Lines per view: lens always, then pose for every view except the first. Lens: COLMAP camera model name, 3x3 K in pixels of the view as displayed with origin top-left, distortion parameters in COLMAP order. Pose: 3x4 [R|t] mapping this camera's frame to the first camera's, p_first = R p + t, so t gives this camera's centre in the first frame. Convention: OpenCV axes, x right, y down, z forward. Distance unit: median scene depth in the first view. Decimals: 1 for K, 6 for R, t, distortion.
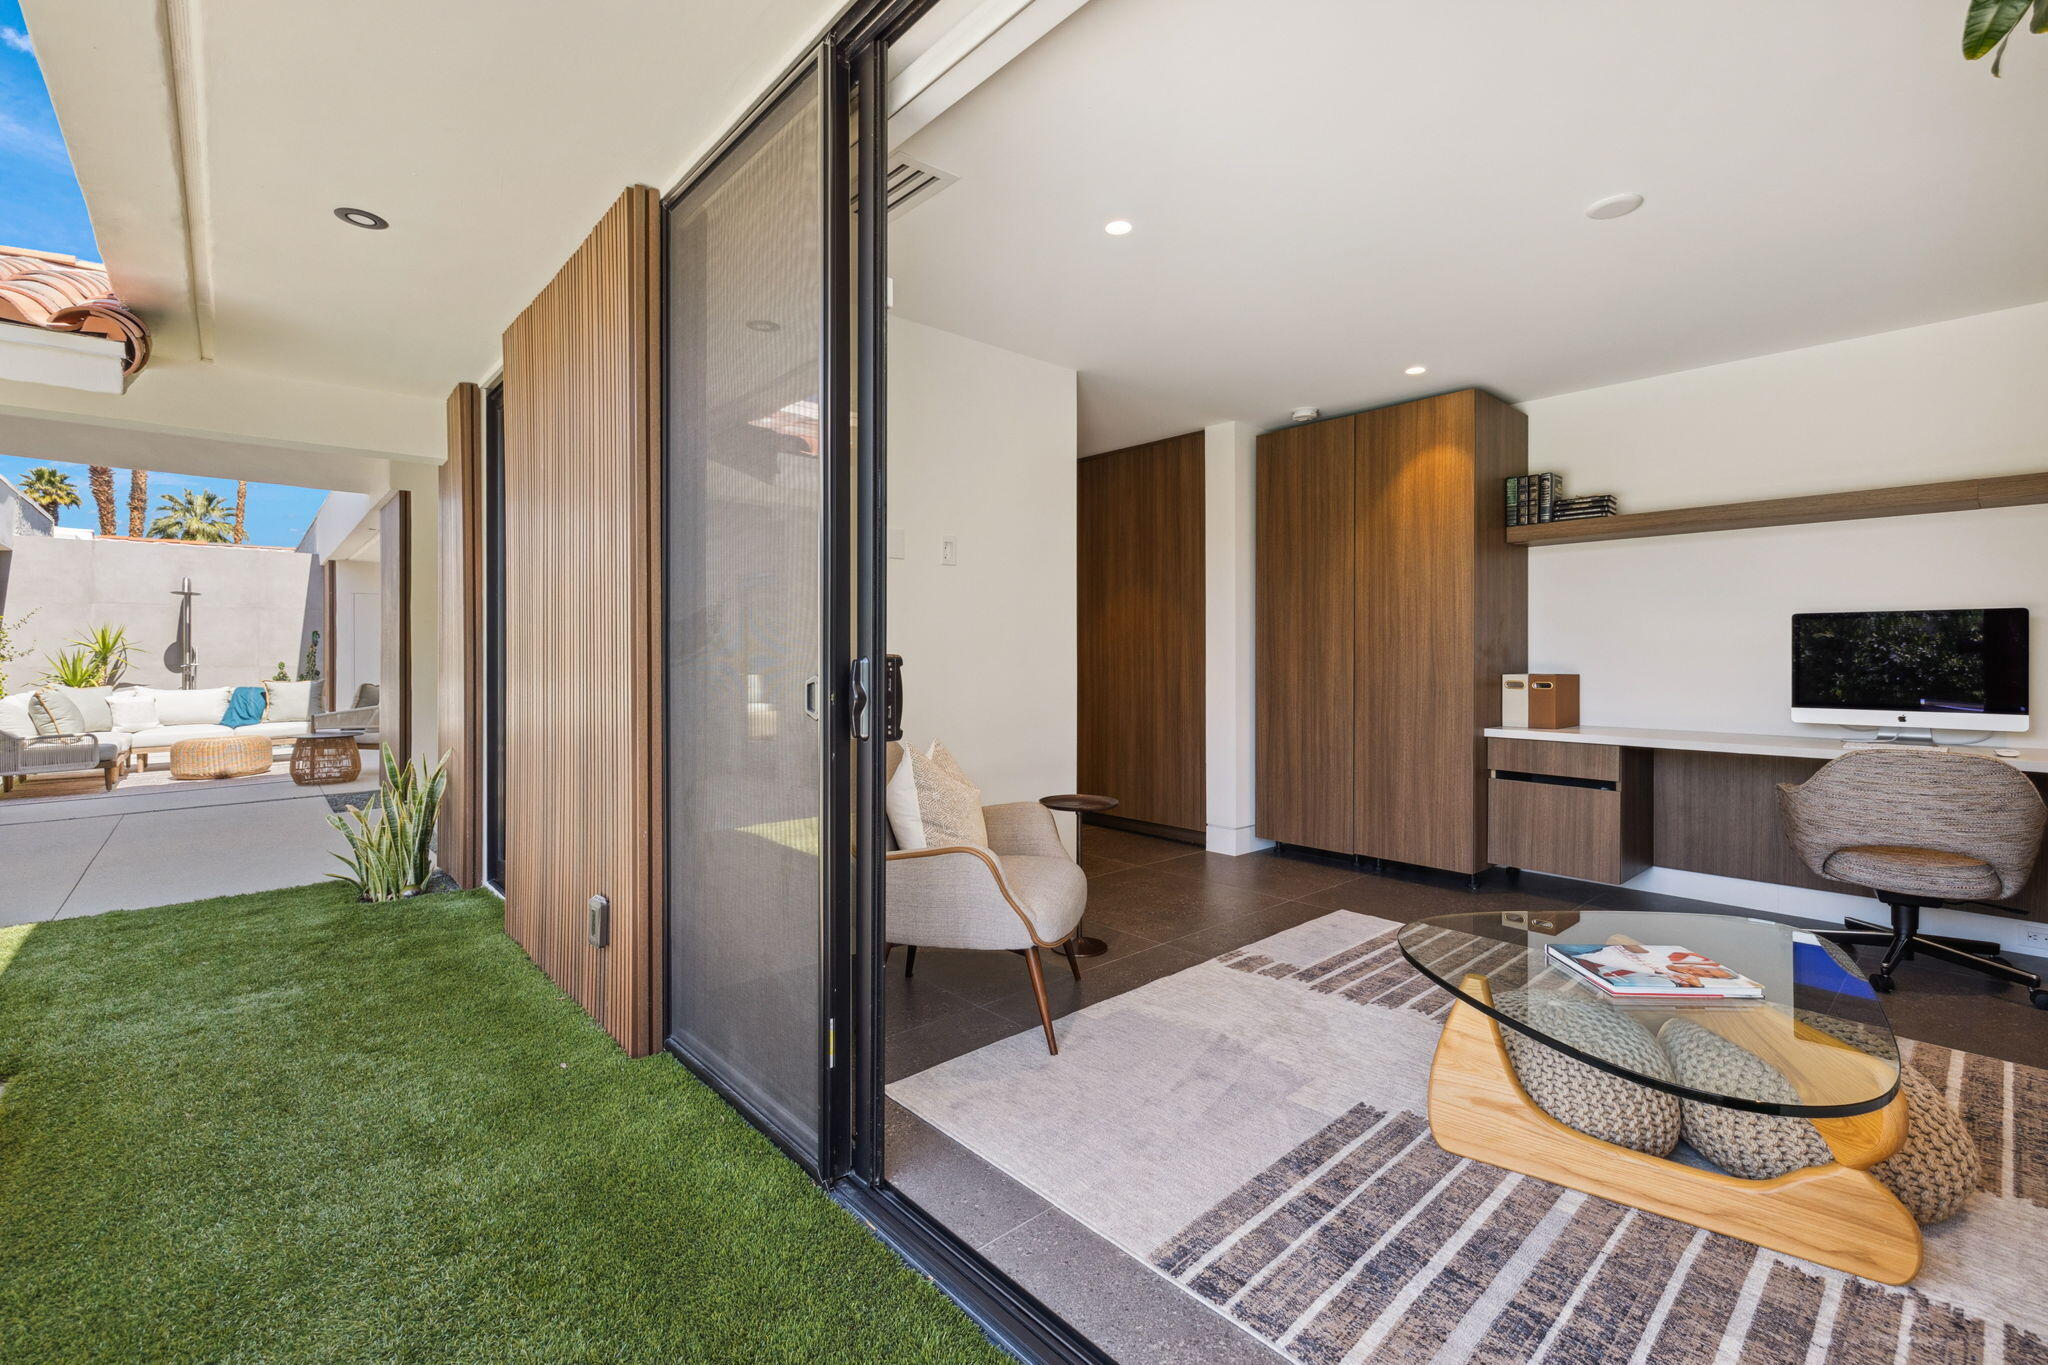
lens RADIAL K [[890.3, 0, 1029.5], [0, 890.3, 661.1], [0, 0, 1]] dist [0.005020, 0.000534]
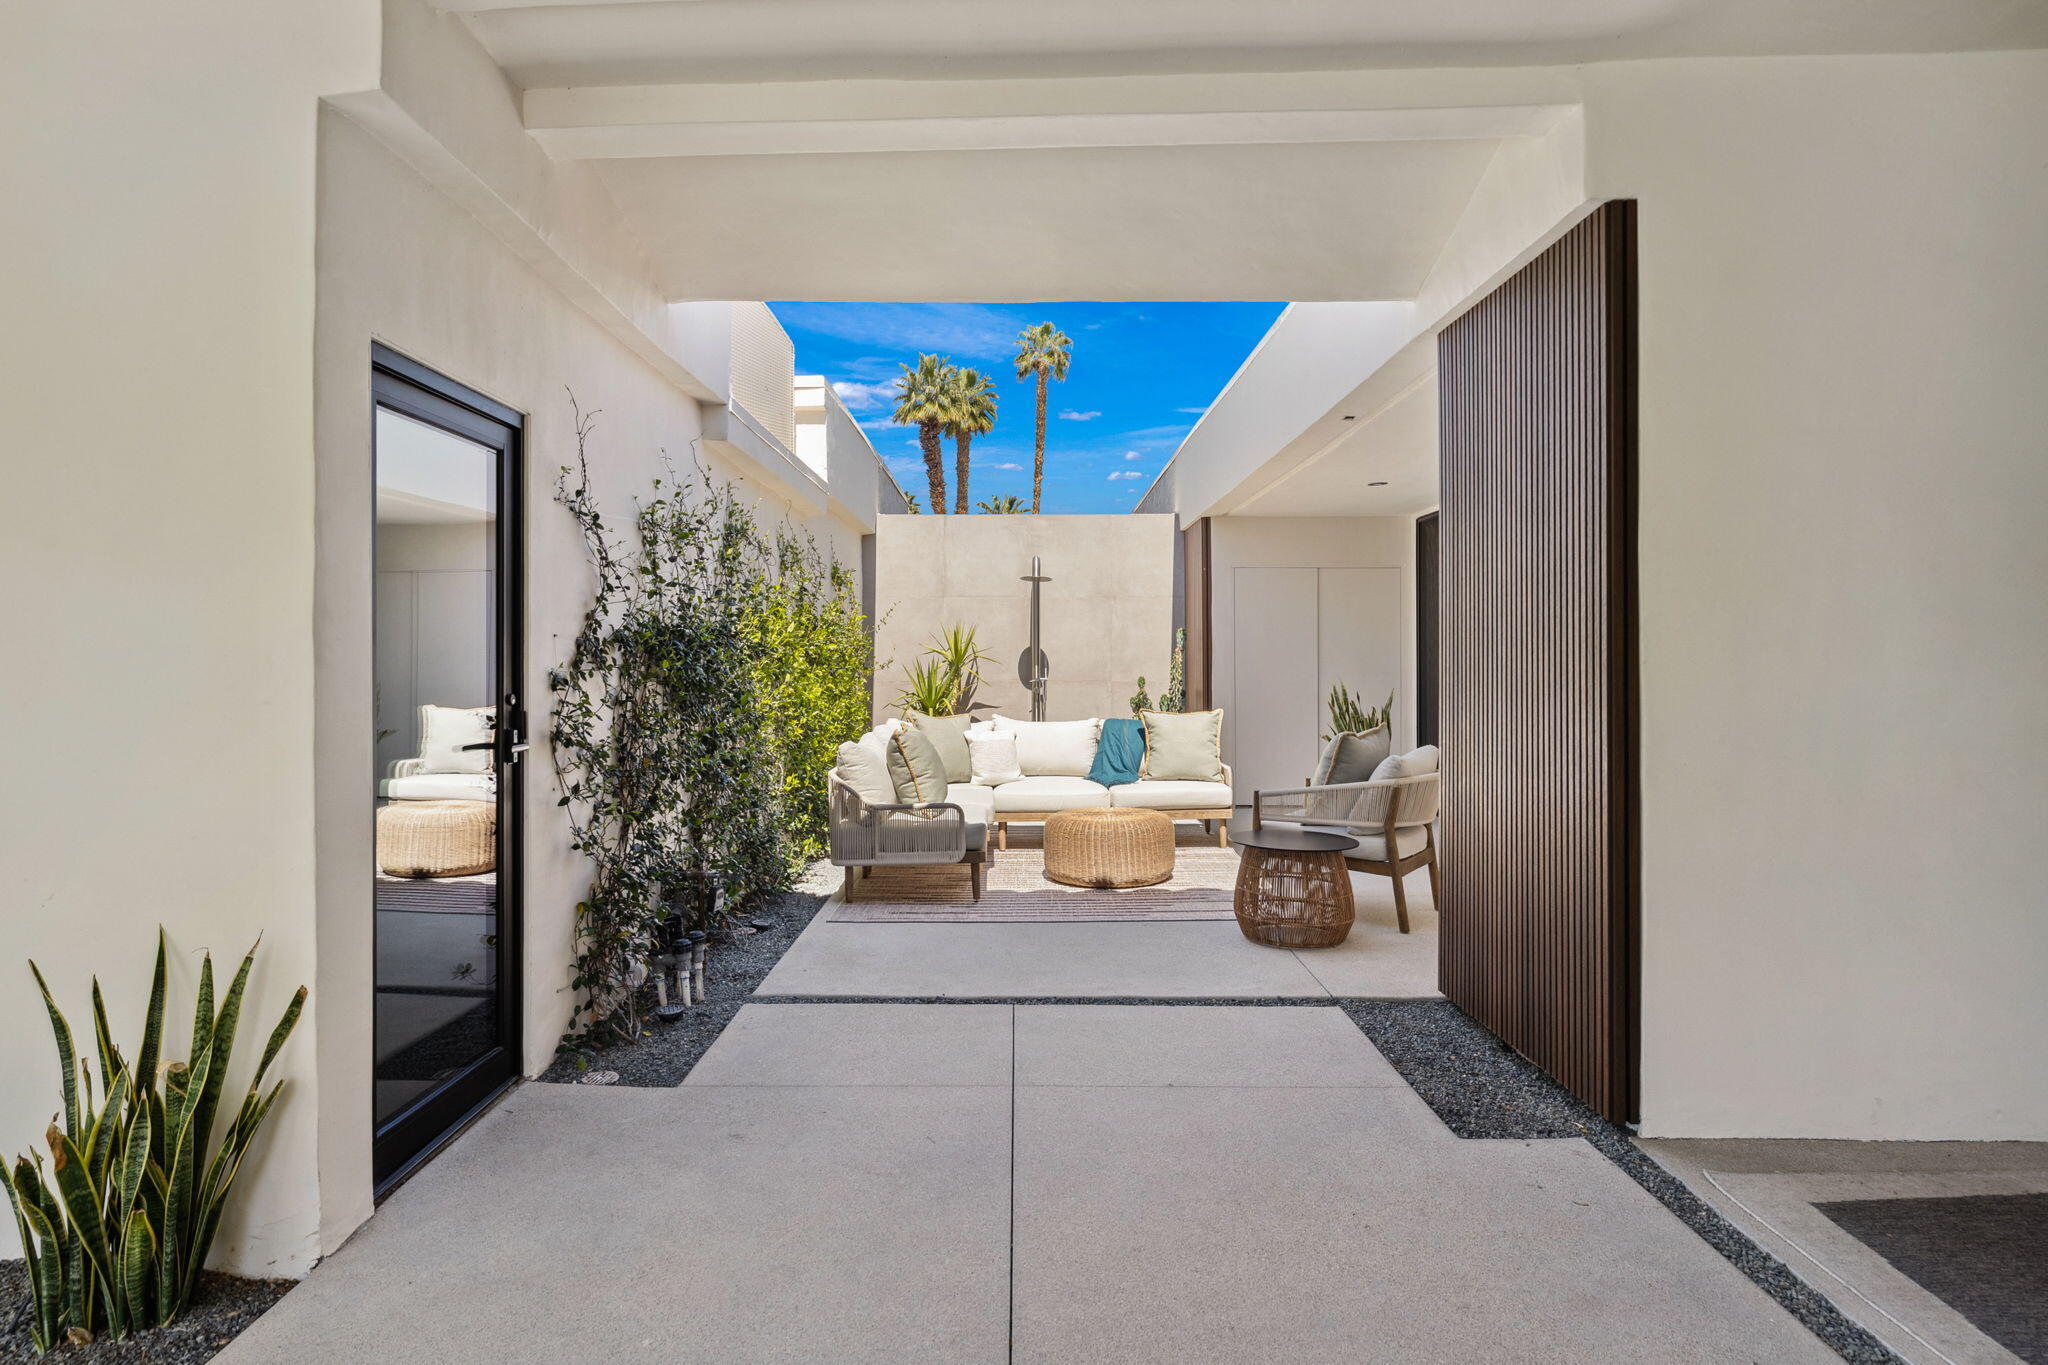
lens RADIAL K [[1117.0, 0, 1012.5], [0, 1117.0, 673.2], [0, 0, 1]] dist [0.002938, 0.000544]
pose [[0.742595, 0.008578, -0.669686, -0.399352], [-0.001913, 0.999941, 0.010687, -0.011416], [0.669738, -0.006655, 0.742567, 0.361918]]
